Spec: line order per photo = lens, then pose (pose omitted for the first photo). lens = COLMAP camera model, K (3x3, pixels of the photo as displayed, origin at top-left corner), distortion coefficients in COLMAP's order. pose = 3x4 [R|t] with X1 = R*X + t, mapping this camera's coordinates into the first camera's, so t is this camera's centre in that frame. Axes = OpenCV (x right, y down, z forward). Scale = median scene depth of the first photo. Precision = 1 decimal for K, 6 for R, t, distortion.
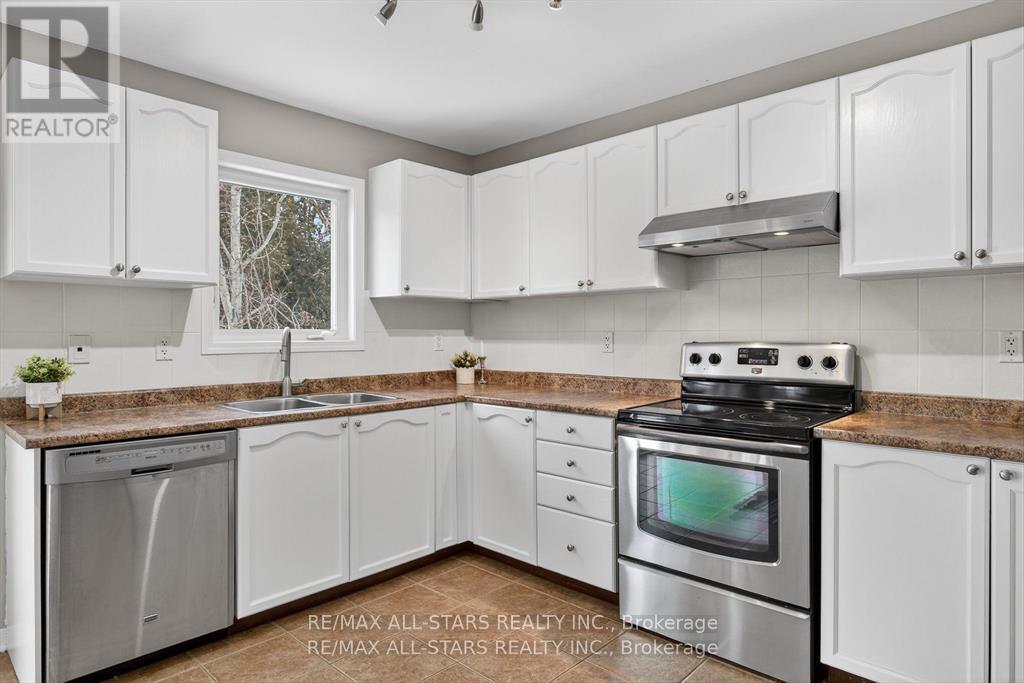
lens RADIAL K [[600.1, 0, 513.5], [0, 600.1, 333.3], [0, 0, 1]] dist [-0.001343, -0.001182]
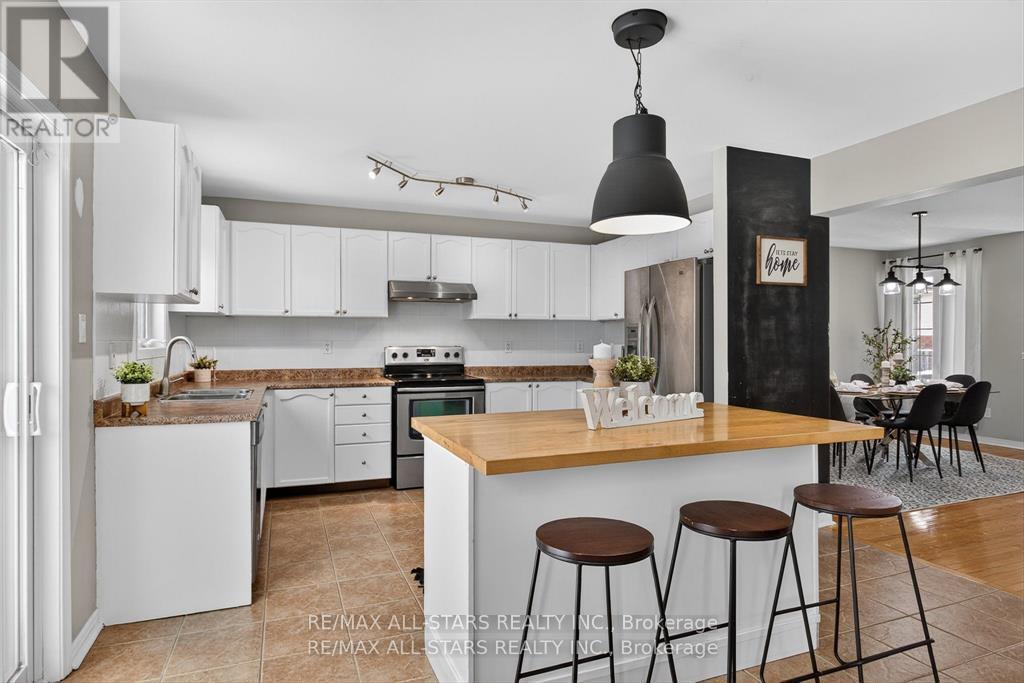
lens RADIAL K [[580.3, 0, 512.0], [0, 580.3, 341.5], [0, 0, 1]] dist [-0.004099, 0.000141]
pose [[0.417476, 0.002153, 0.908685, -1.286111], [-0.002308, 0.999996, -0.001309, 0.000241], [-0.908685, -0.001550, 0.417480, -0.113992]]
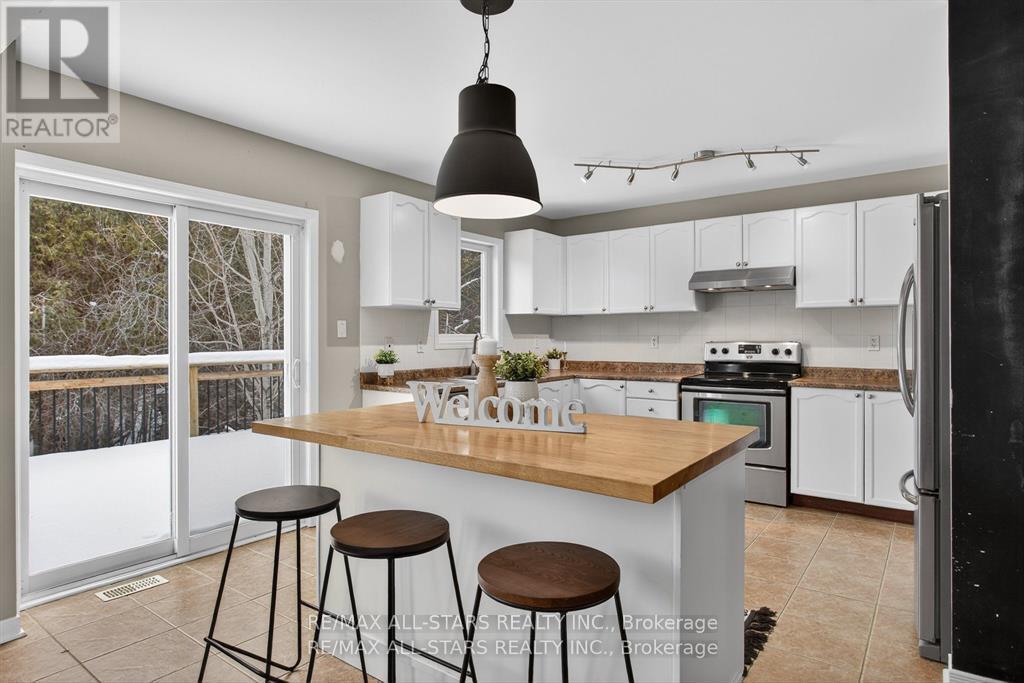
lens RADIAL K [[583.7, 0, 513.9], [0, 583.7, 336.6], [0, 0, 1]] dist [-0.006772, 0.001772]
pose [[0.992087, -0.000356, 0.125548, -0.530547], [0.000413, 1.000000, -0.000429, -0.000044], [-0.125548, 0.000478, 0.992087, -0.679740]]
